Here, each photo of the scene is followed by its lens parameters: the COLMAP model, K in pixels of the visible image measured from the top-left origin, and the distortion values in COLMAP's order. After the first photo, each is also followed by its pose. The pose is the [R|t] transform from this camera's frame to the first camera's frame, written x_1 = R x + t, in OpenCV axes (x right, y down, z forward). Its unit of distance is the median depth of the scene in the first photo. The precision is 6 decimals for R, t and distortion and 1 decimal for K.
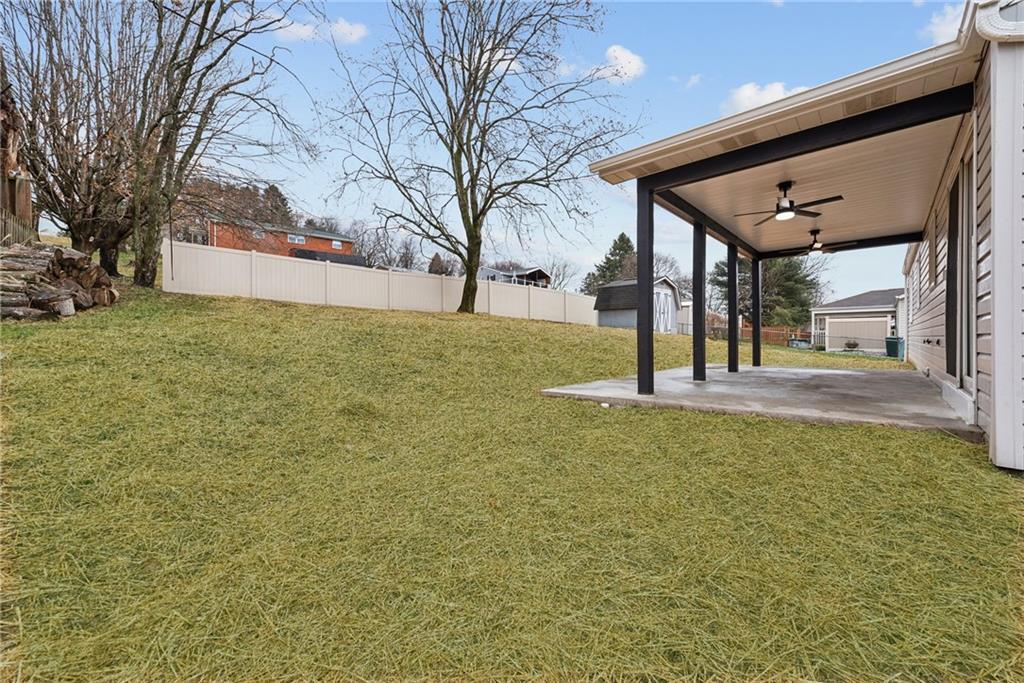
lens RADIAL K [[402.0, 0, 518.5], [0, 402.0, 338.9], [0, 0, 1]] dist [0.012379, 0.000053]
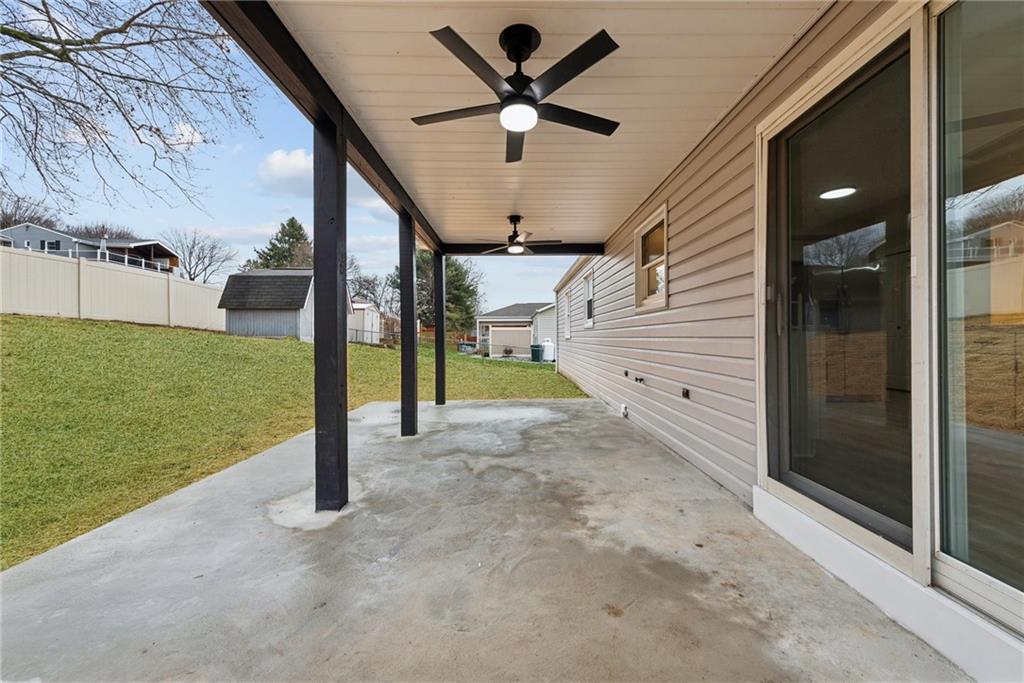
lens RADIAL K [[402.0, 0, 518.5], [0, 402.0, 338.9], [0, 0, 1]] dist [0.012379, 0.000053]
pose [[0.733666, -0.004156, 0.679497, 0.054008], [0.003831, 0.999991, 0.001981, -0.012246], [-0.679499, 0.001149, 0.733675, 0.099049]]
